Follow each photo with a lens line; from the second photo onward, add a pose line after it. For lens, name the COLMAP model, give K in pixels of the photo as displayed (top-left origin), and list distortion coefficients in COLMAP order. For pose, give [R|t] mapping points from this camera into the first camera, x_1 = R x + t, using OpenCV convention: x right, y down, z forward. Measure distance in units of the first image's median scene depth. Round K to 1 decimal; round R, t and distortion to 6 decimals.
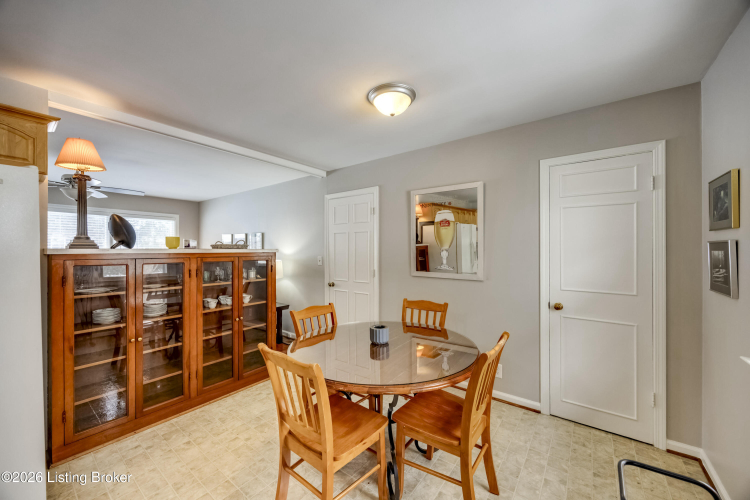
lens RADIAL K [[284.7, 0, 378.3], [0, 284.7, 246.8], [0, 0, 1]] dist [0.001201, 0.000211]
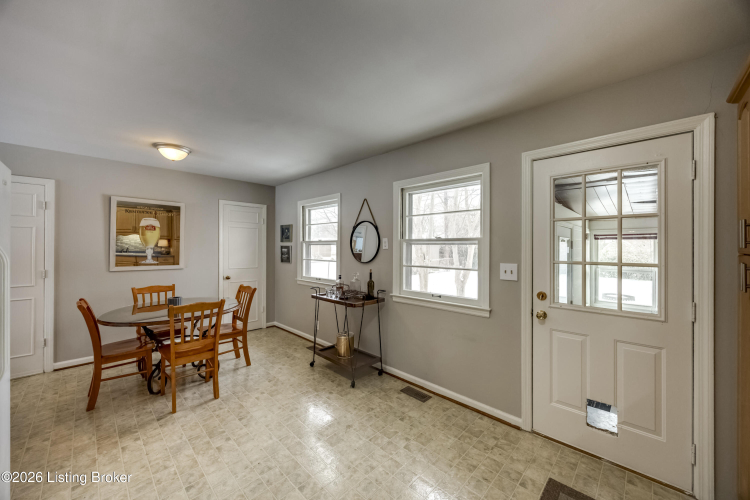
lens RADIAL K [[284.7, 0, 378.3], [0, 284.7, 246.8], [0, 0, 1]] dist [0.001201, 0.000211]
pose [[0.124206, 0.004530, 0.992246, -1.106825], [-0.013471, 0.999905, -0.002878, -0.008120], [-0.992165, -0.013009, 0.124255, -0.241733]]
